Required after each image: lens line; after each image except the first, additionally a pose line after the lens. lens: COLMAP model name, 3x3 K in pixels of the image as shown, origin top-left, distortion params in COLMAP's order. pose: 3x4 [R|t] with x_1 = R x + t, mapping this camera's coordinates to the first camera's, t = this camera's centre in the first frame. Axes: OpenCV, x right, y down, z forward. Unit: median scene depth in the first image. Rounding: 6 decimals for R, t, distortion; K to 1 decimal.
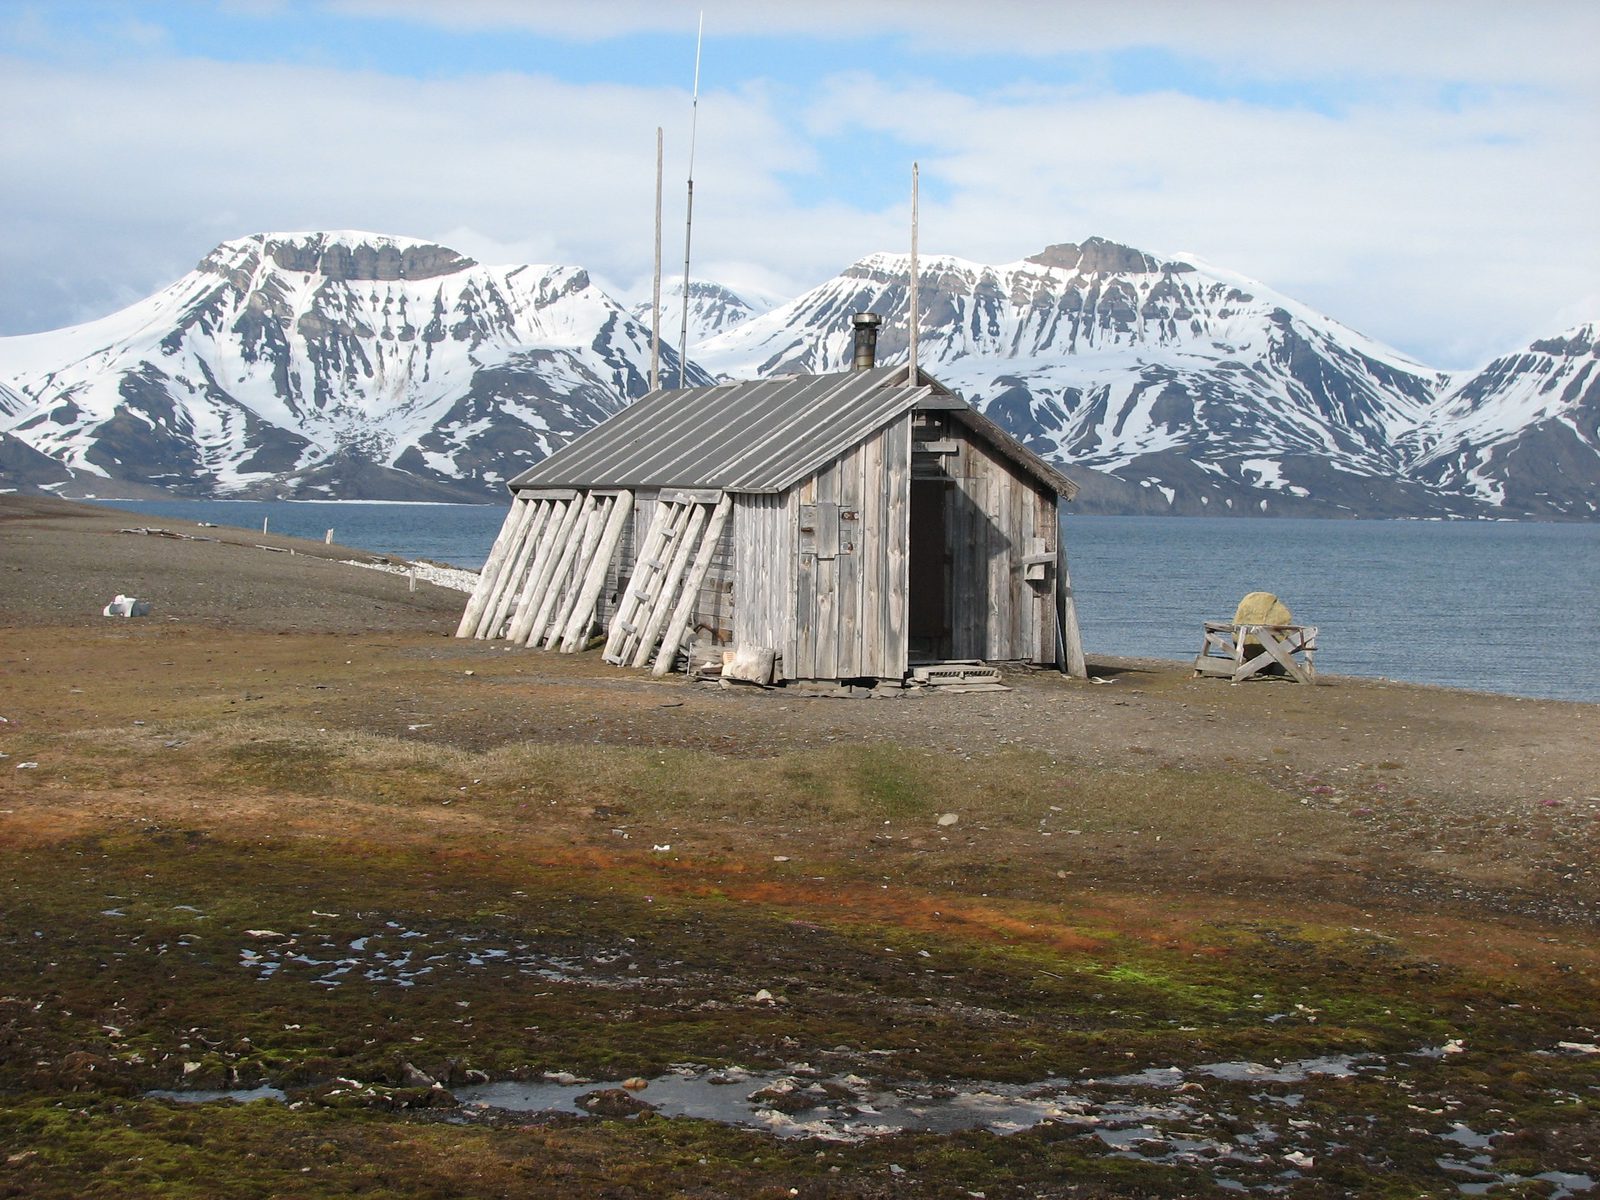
lens RADIAL K [[3260.7, 0, 800.0], [0, 3260.7, 600.0], [0, 0, 1]] dist [0.026807, 0.549274]
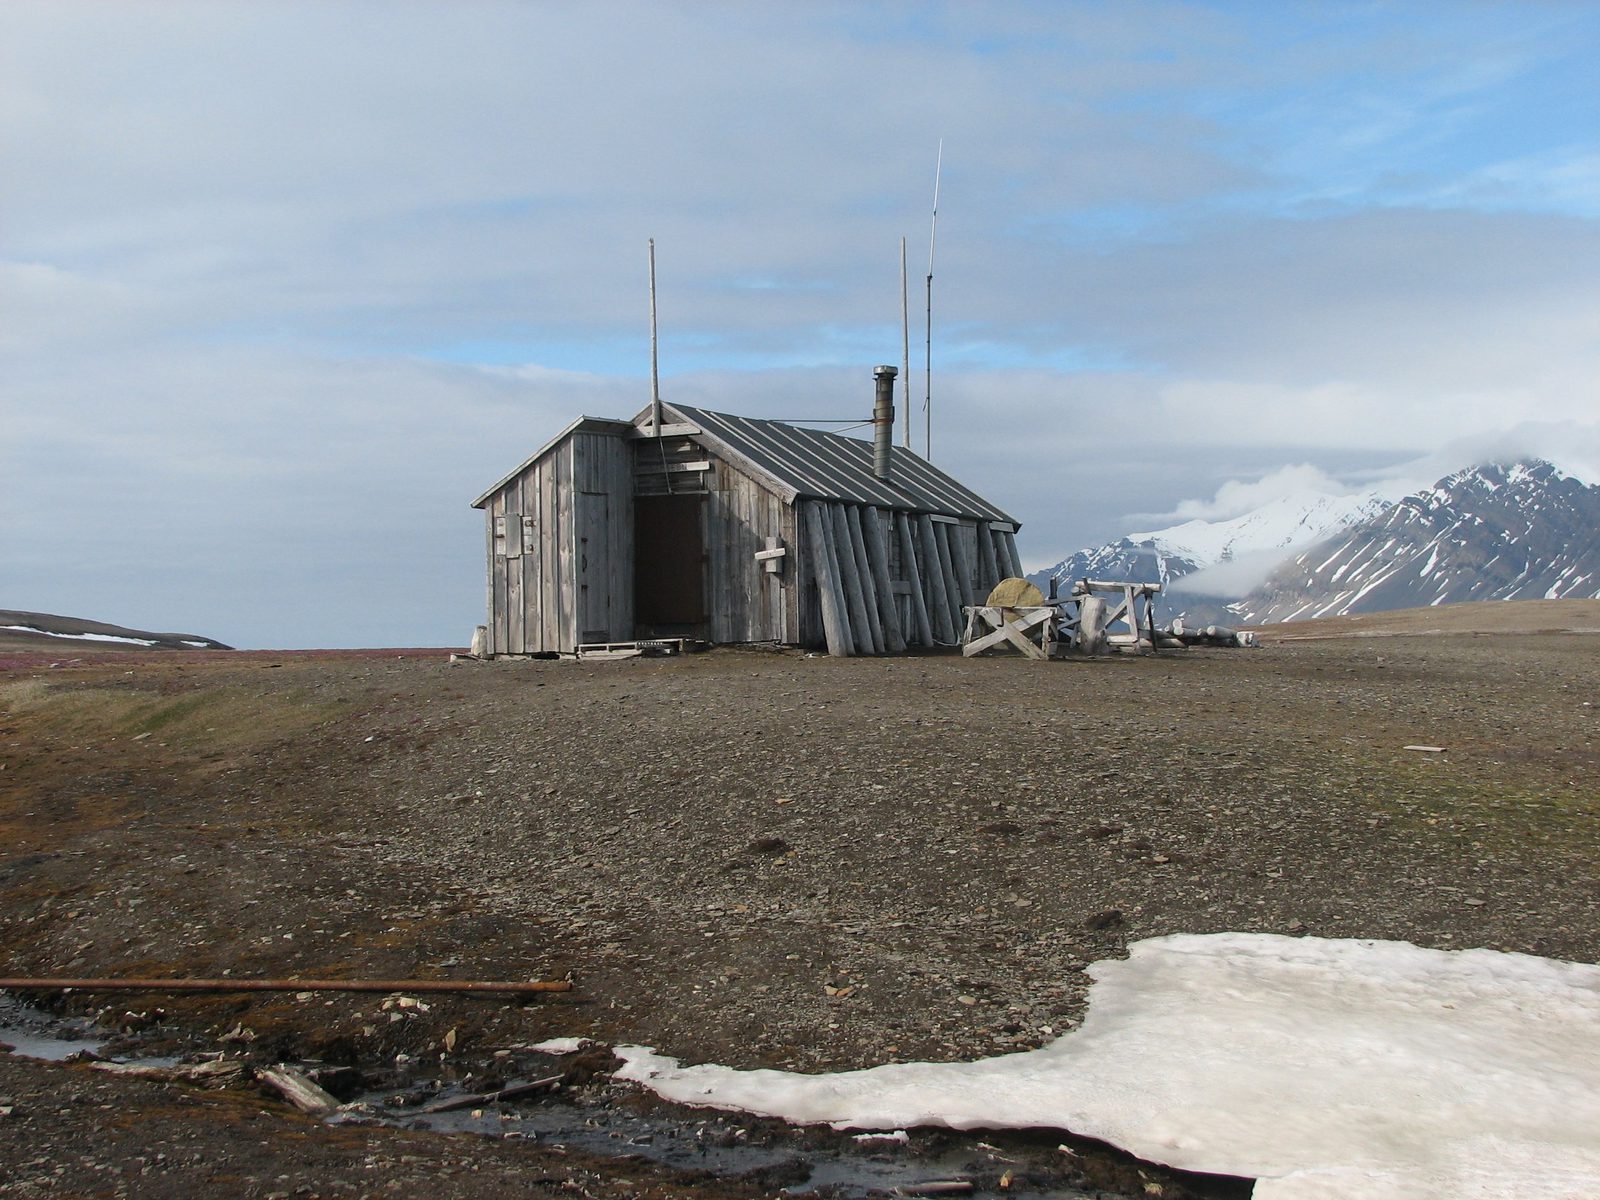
lens RADIAL K [[2508.3, 0, 800.0], [0, 2508.3, 600.0], [0, 0, 1]] dist [0.003161, 0.010790]
pose [[0.714373, -0.038824, -0.698687, 0.588942], [0.005955, 0.998761, -0.049410, 0.040201], [0.699739, 0.031136, 0.713719, 0.294954]]
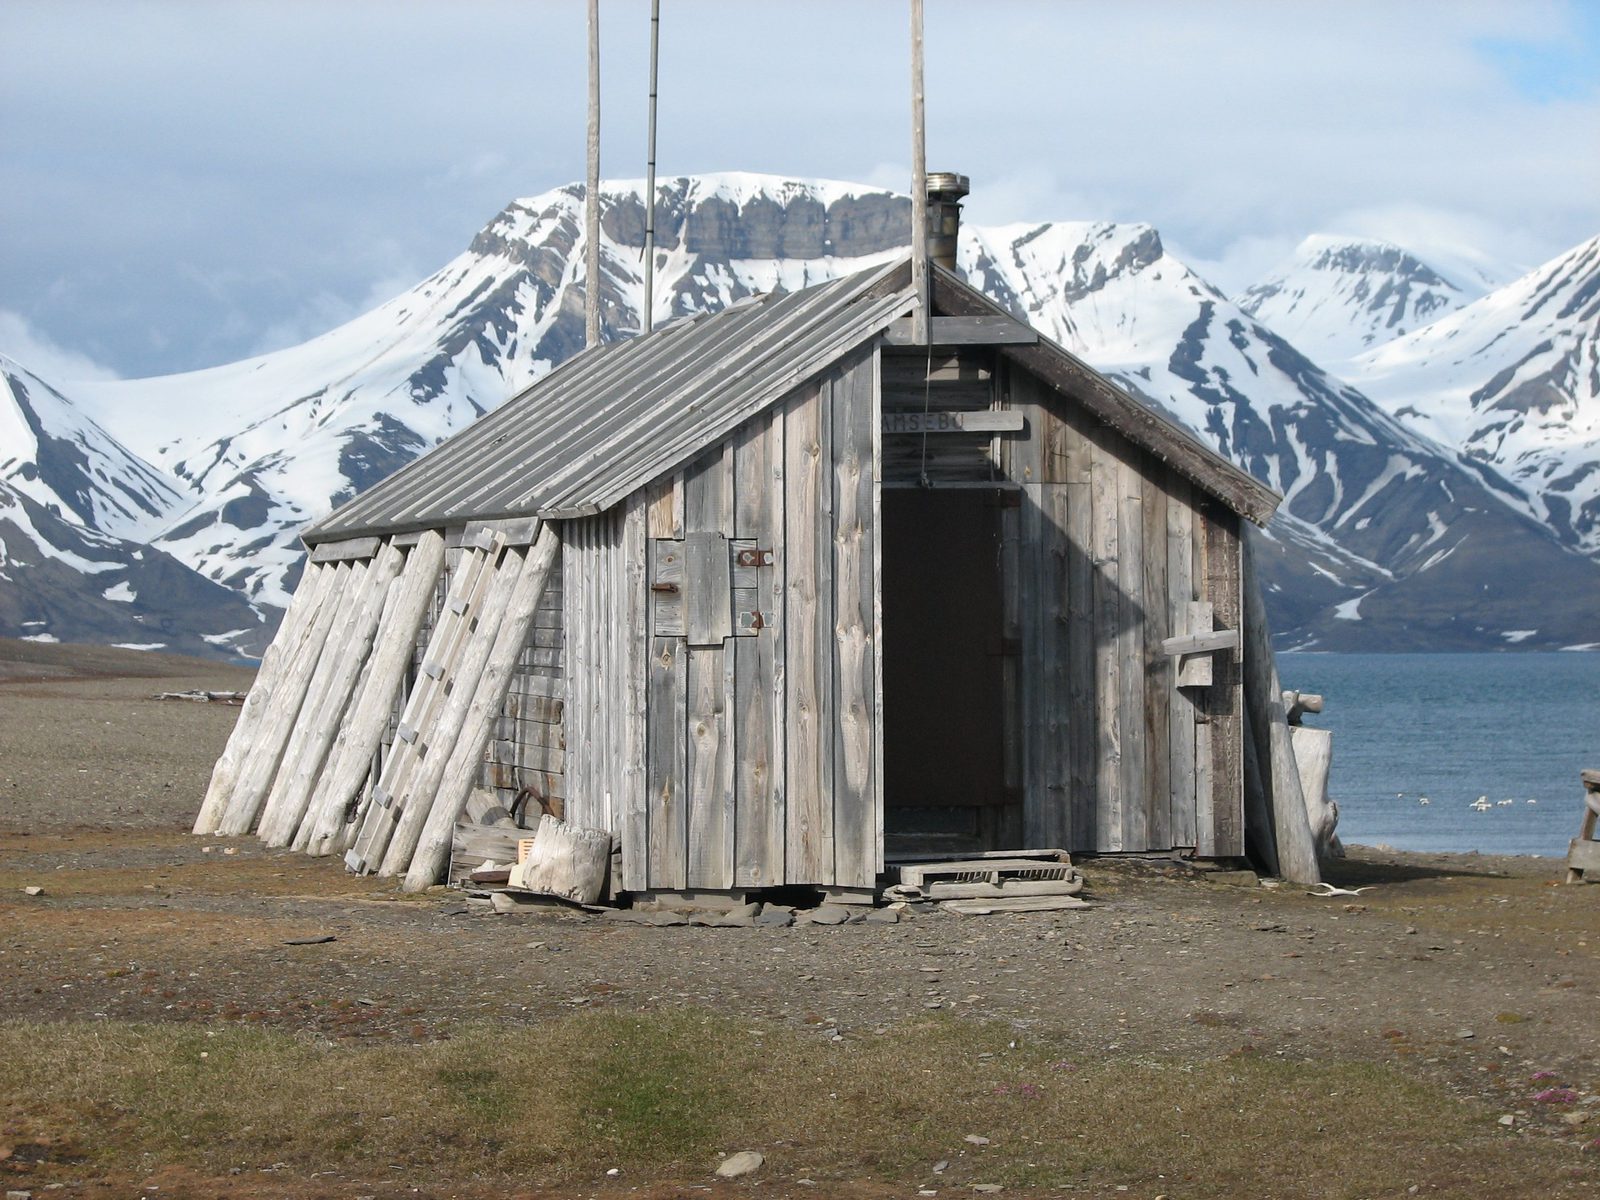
lens RADIAL K [[5859.3, 0, 742.6], [0, 5859.3, 601.7], [0, 0, 1]] dist [0.124509, 1.682233]
pose [[0.990359, -0.021928, -0.136780, 0.103736], [0.016790, 0.999113, -0.038608, 0.011527], [0.137505, 0.035939, 0.989849, 0.093849]]
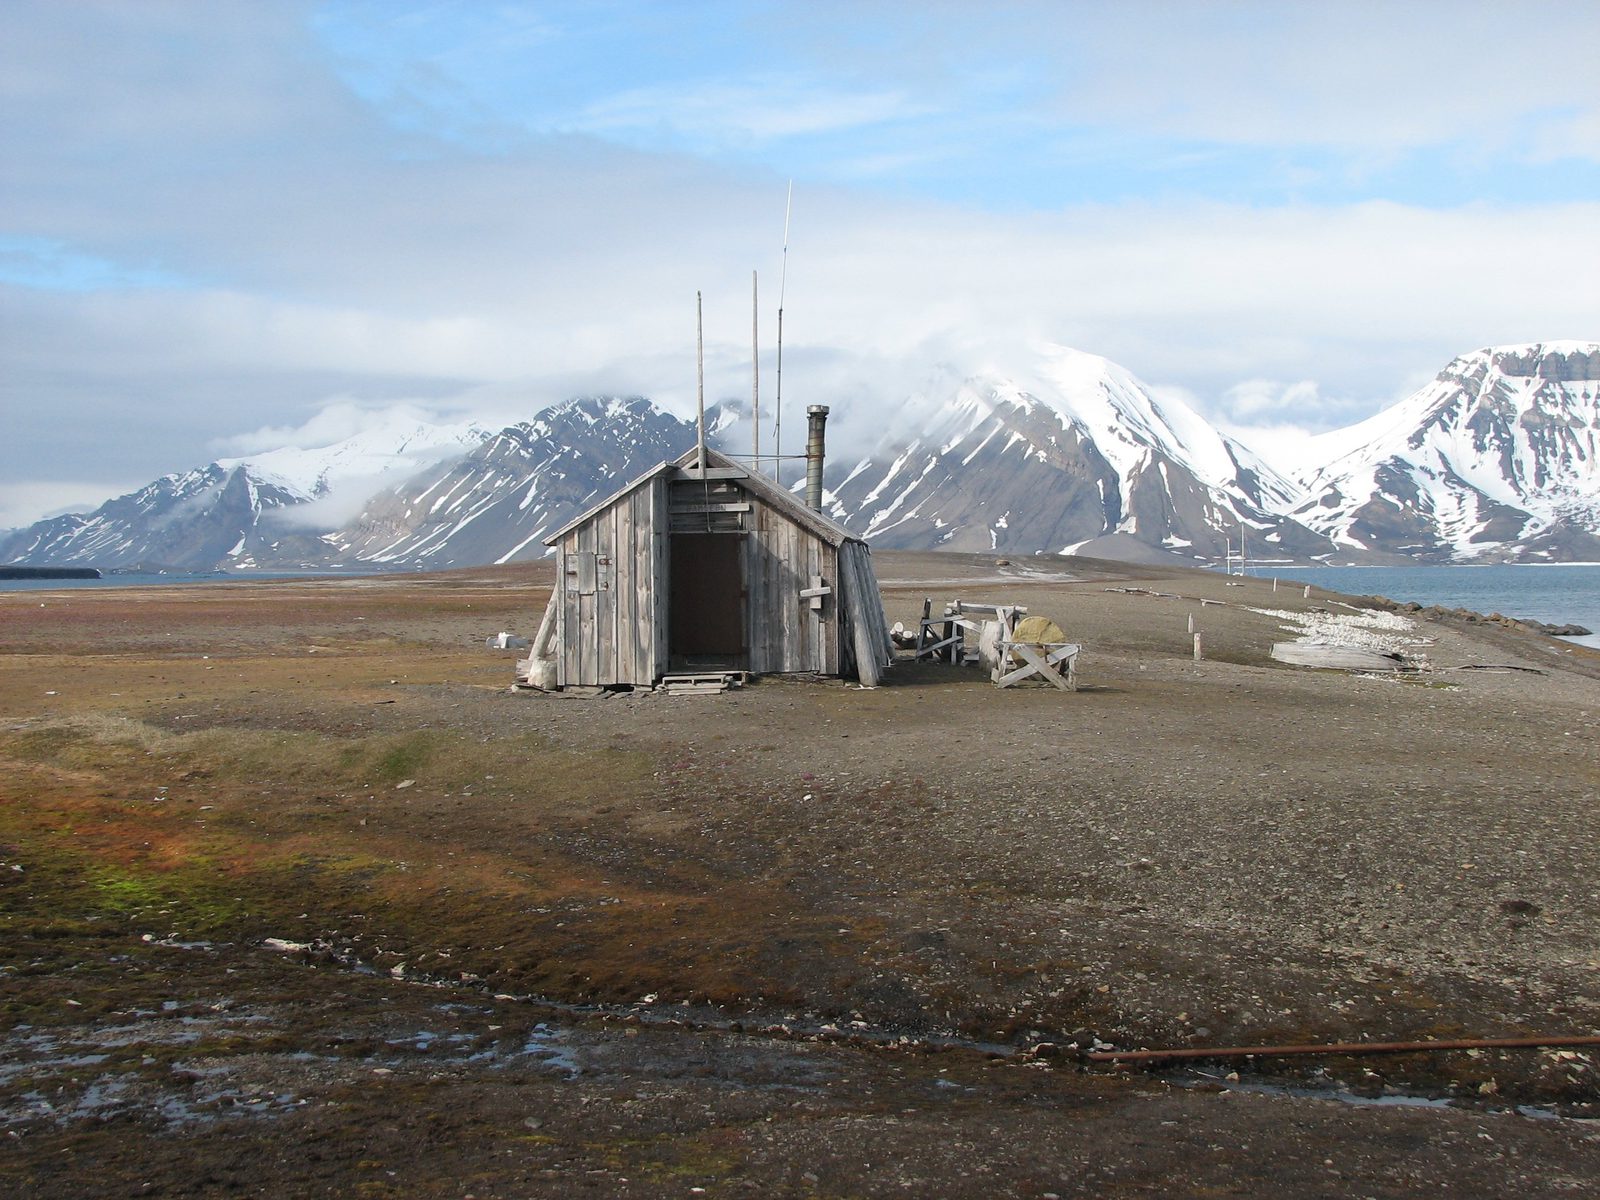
lens RADIAL K [[2608.7, 0, 800.0], [0, 2608.7, 600.0], [0, 0, 1]] dist [-0.011903, 0.419056]
pose [[0.911496, -0.016420, -0.410981, 0.401912], [0.008972, 0.999759, -0.020046, 0.008961], [0.411211, 0.014585, 0.911423, 0.052679]]
